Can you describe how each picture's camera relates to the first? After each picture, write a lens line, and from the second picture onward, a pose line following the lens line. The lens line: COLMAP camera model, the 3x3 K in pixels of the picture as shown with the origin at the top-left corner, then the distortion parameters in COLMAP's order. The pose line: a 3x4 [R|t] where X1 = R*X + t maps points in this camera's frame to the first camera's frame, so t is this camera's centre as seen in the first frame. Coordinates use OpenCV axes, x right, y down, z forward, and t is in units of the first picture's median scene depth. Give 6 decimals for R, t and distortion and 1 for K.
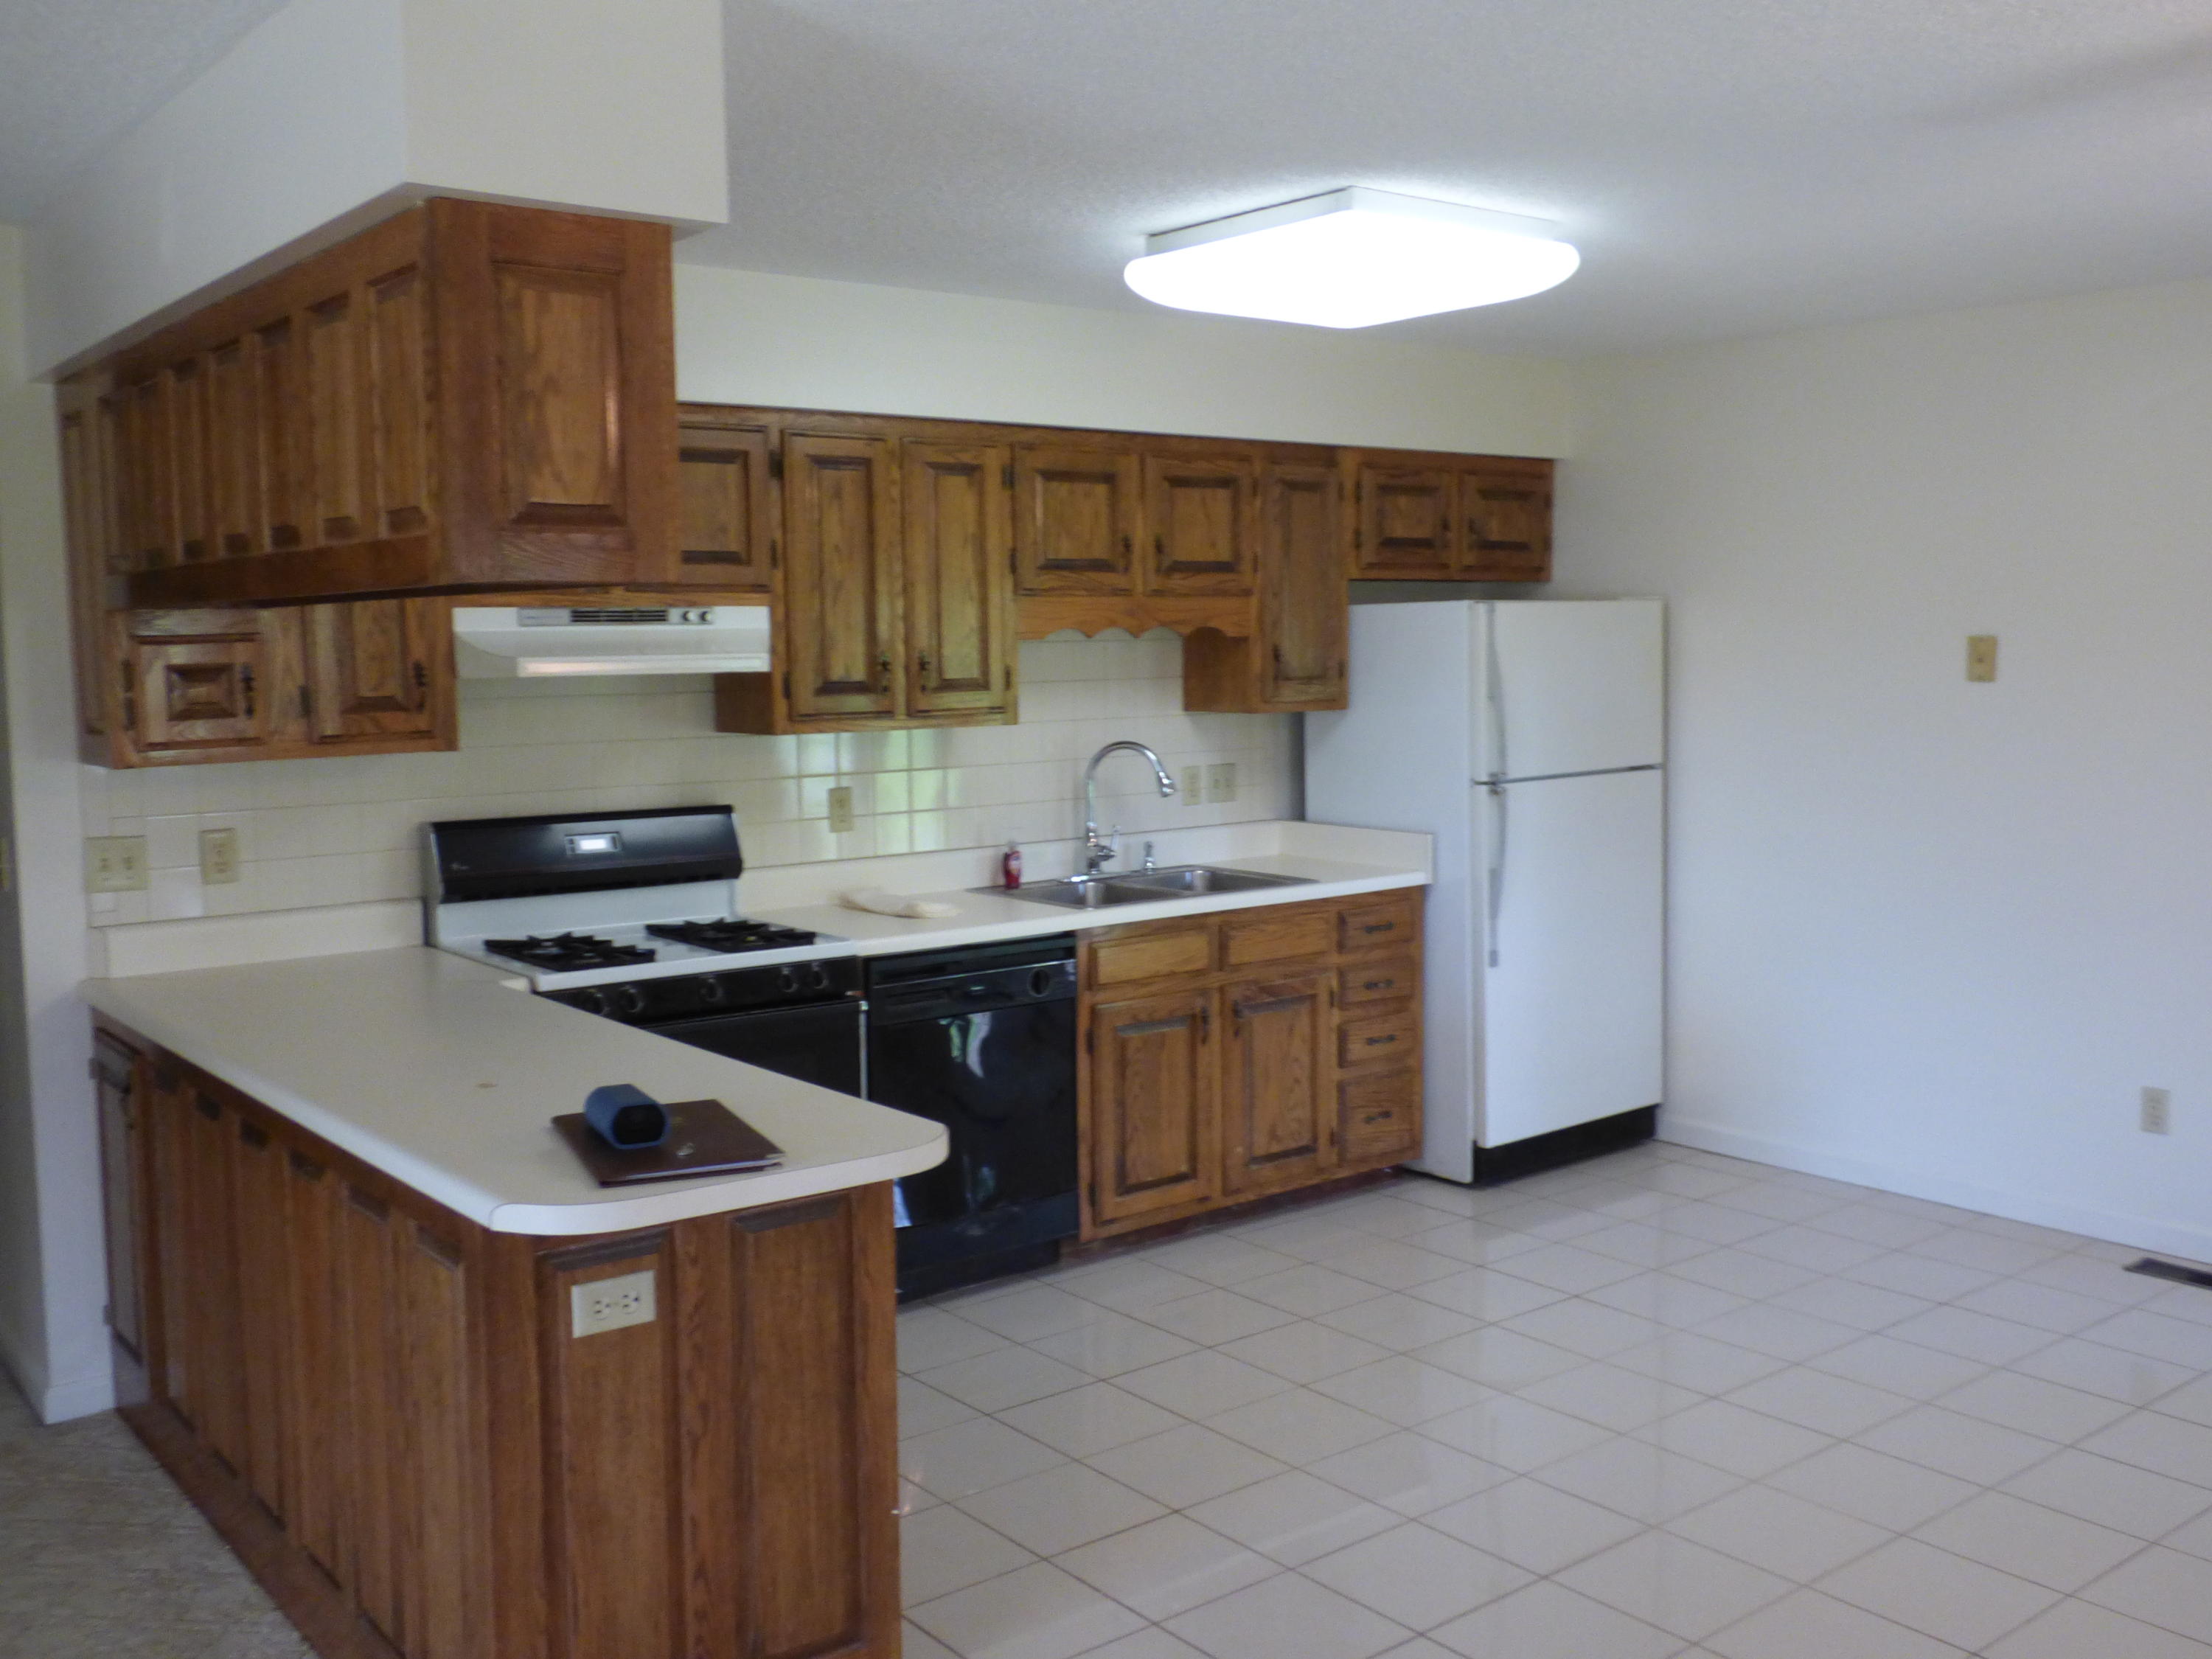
lens RADIAL K [[2053.3, 0, 1082.4], [0, 2053.3, 819.9], [0, 0, 1]] dist [-0.012682, 0.000000]
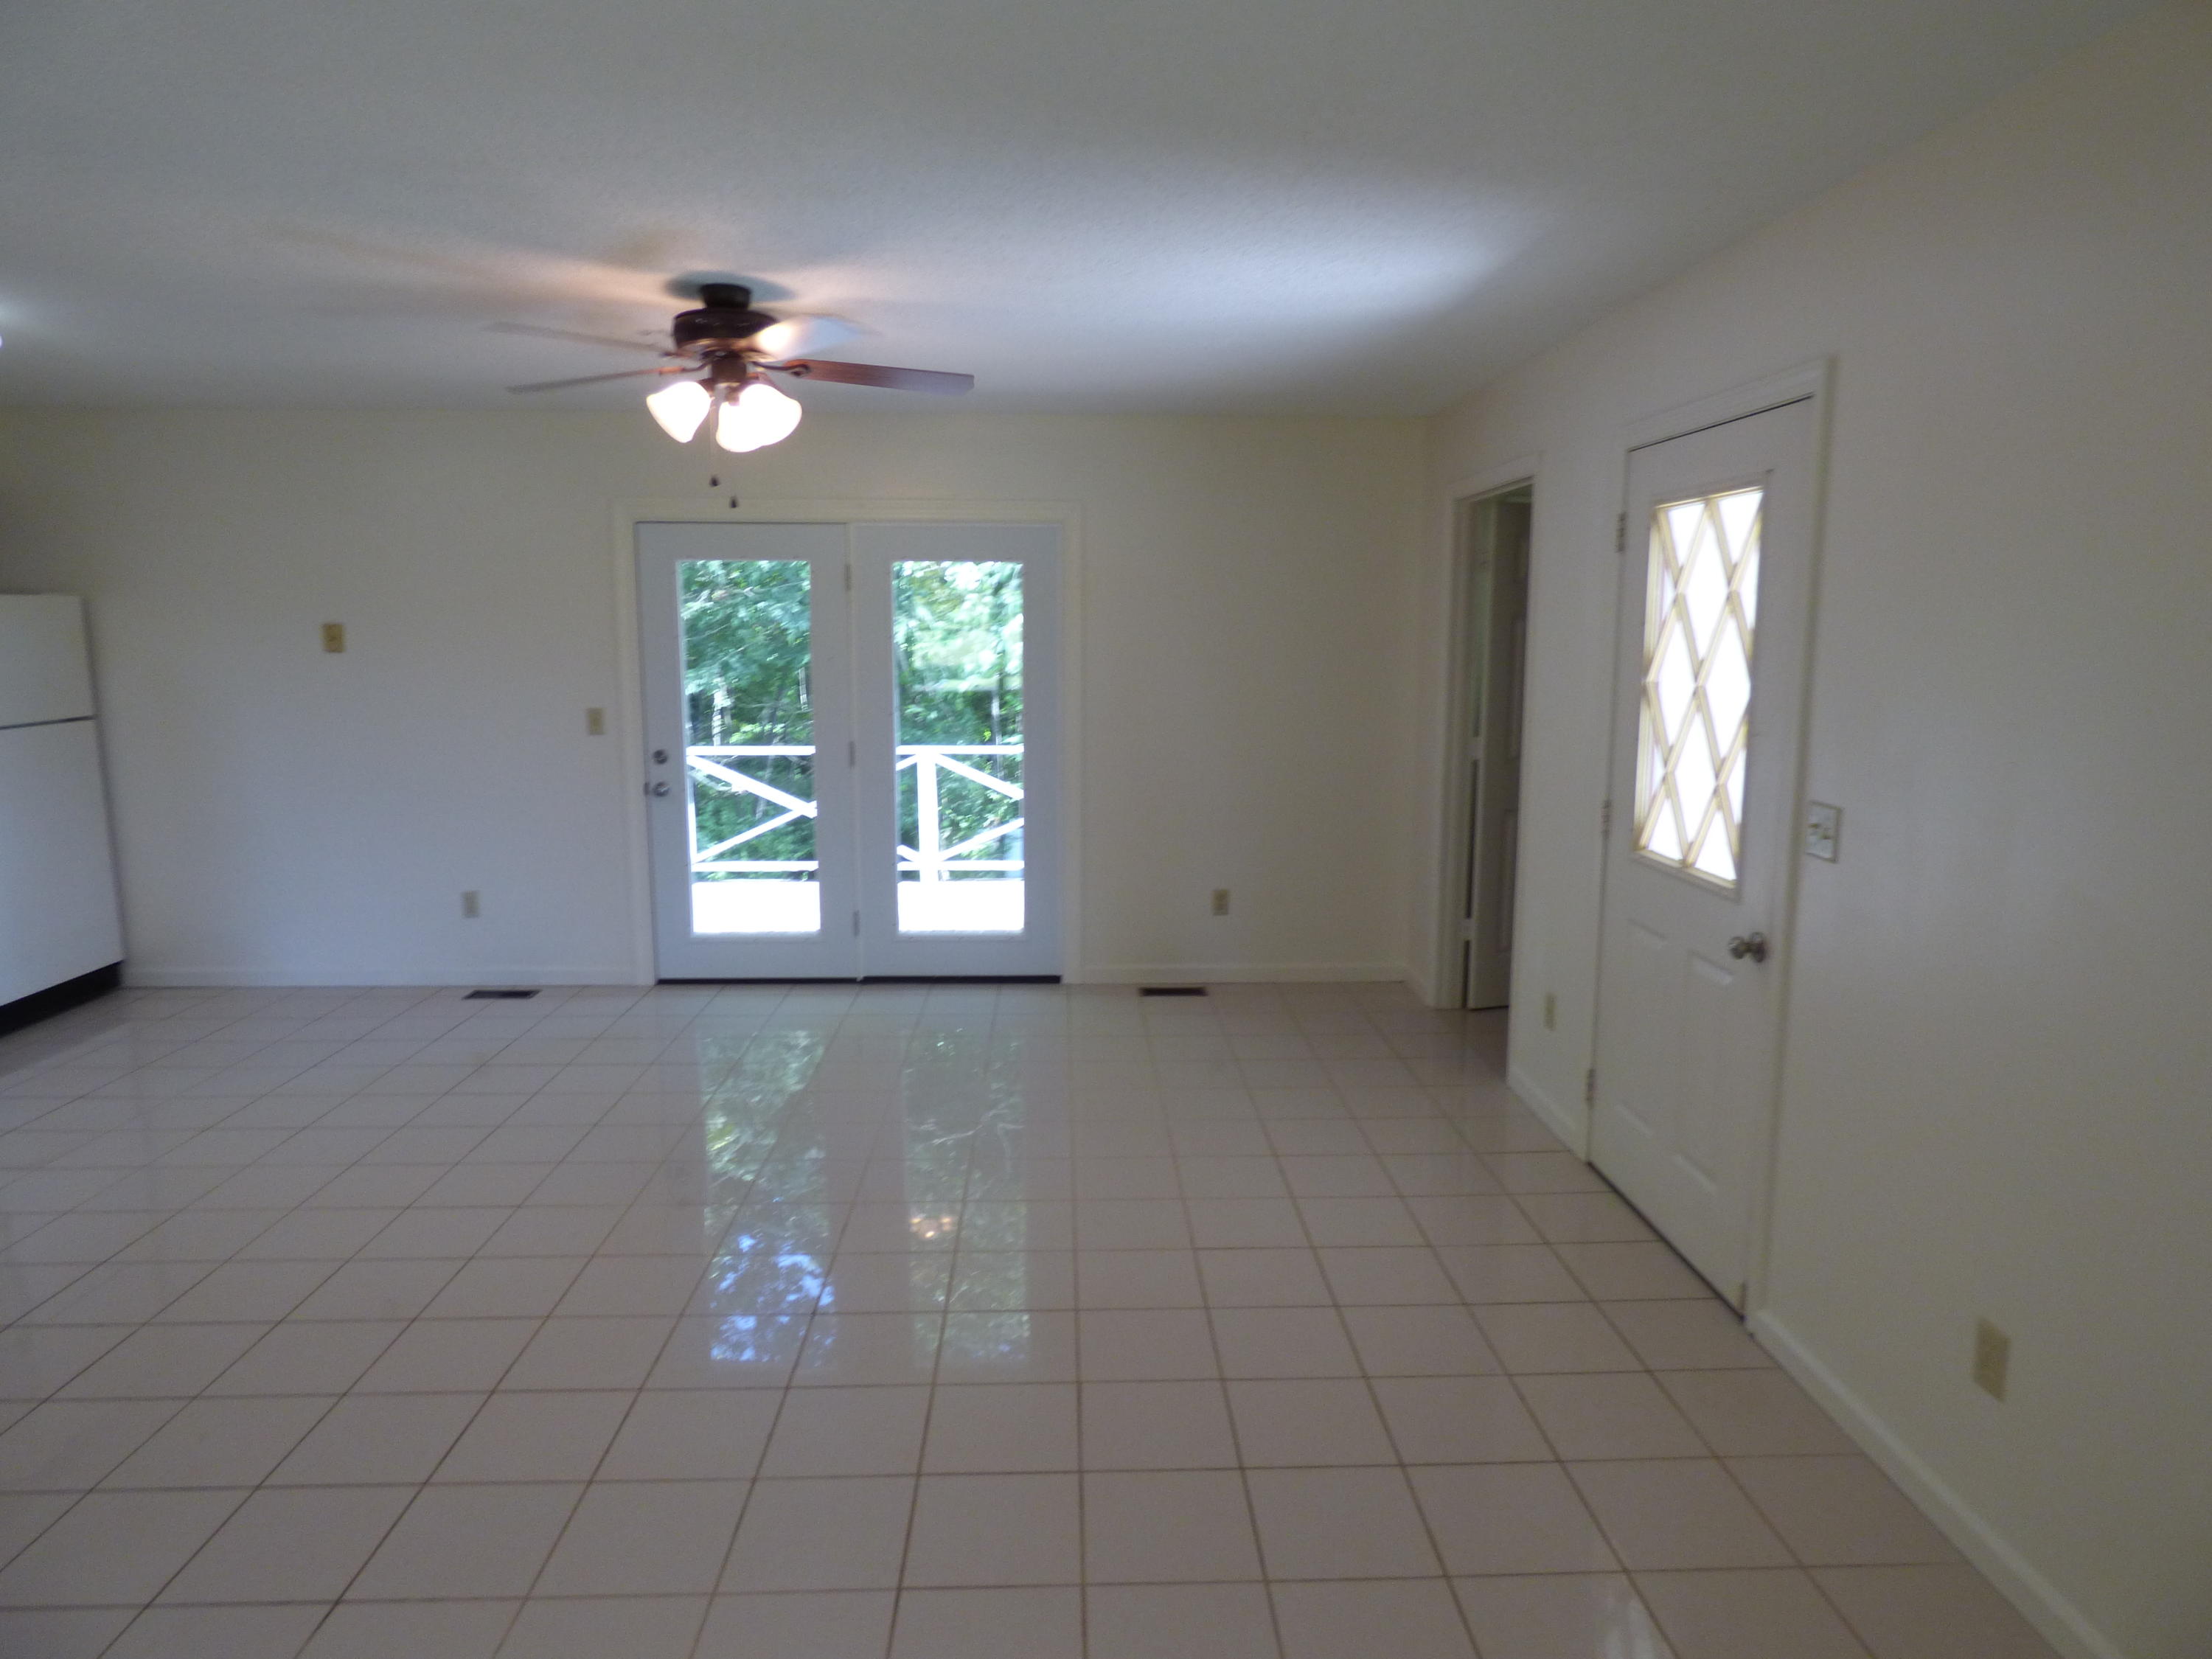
lens RADIAL K [[1368.6, 0, 1118.8], [0, 1368.6, 813.9], [0, 0, 1]] dist [-0.008199, 0.001600]
pose [[0.588020, -0.102149, 0.802370, -0.061046], [0.064785, 0.994754, 0.079164, 0.011148], [-0.806248, 0.005431, 0.591553, -0.105132]]
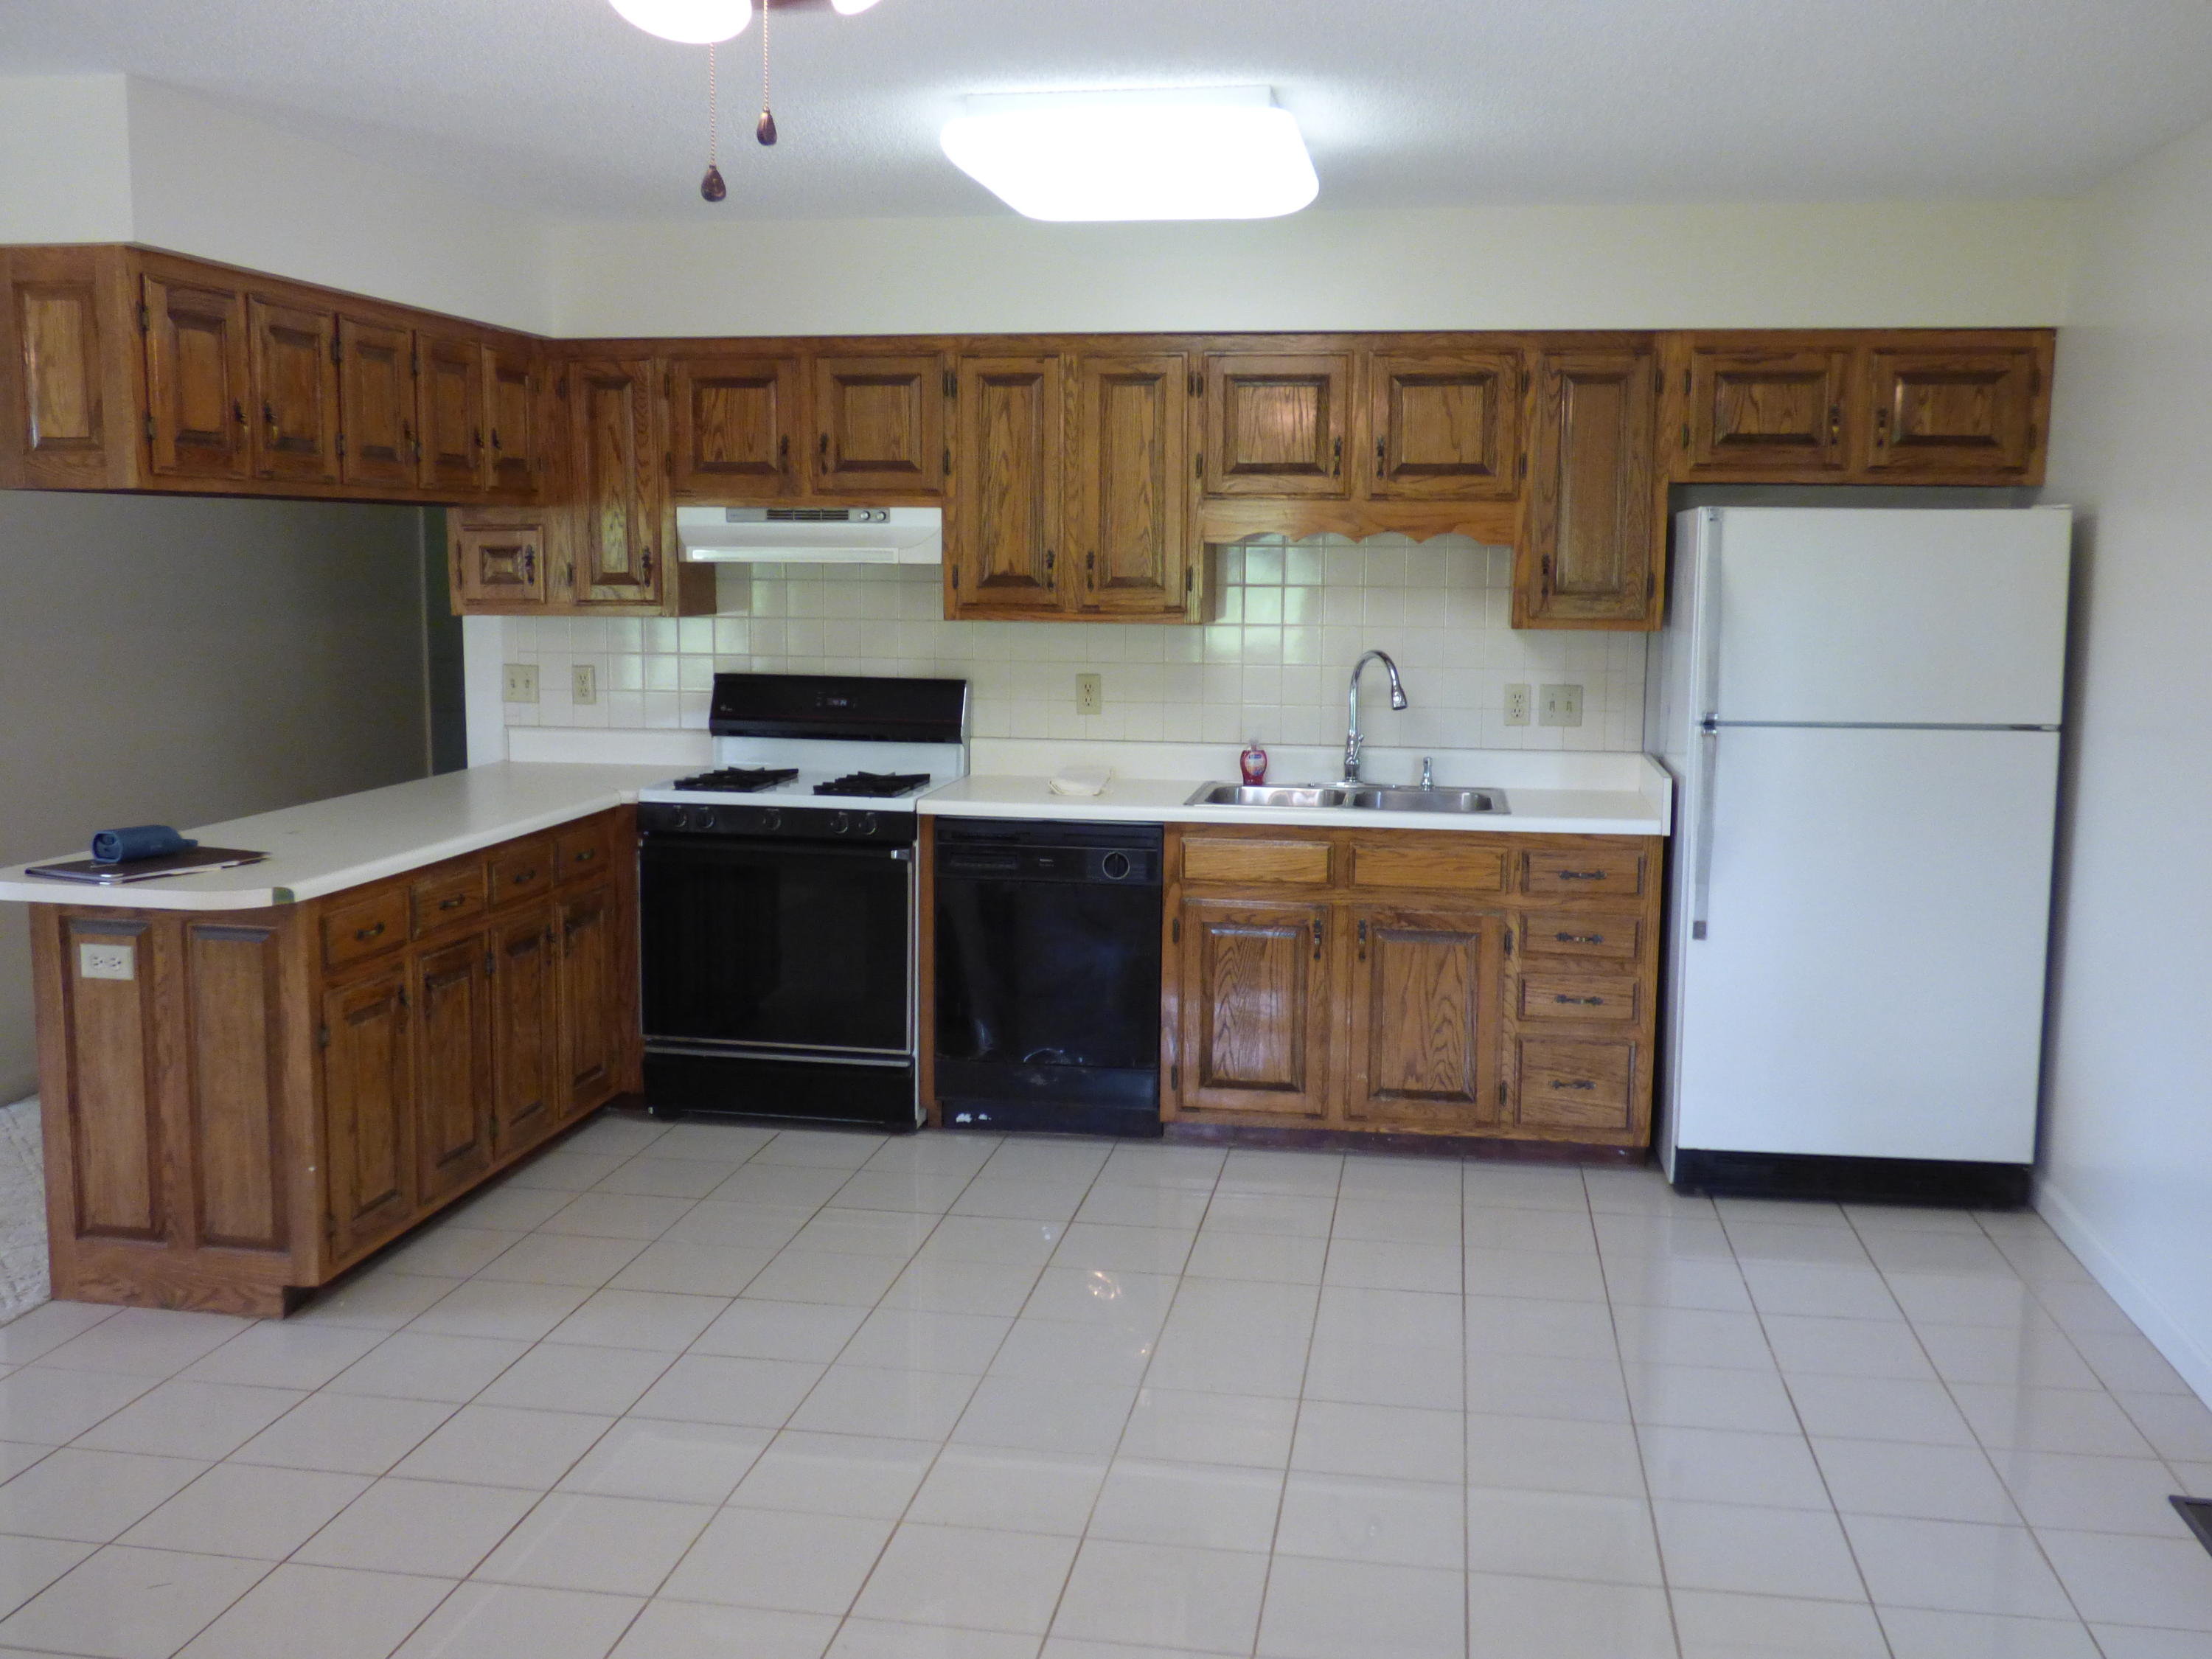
lens RADIAL K [[2053.3, 0, 1137.4], [0, 2053.3, 829.8], [0, 0, 1]] dist [-0.012682, 0.000000]
pose [[0.672567, 0.120078, -0.730229, 0.687509], [-0.084093, 0.992758, 0.085794, -0.028599], [0.735242, 0.003705, 0.677794, 0.260710]]
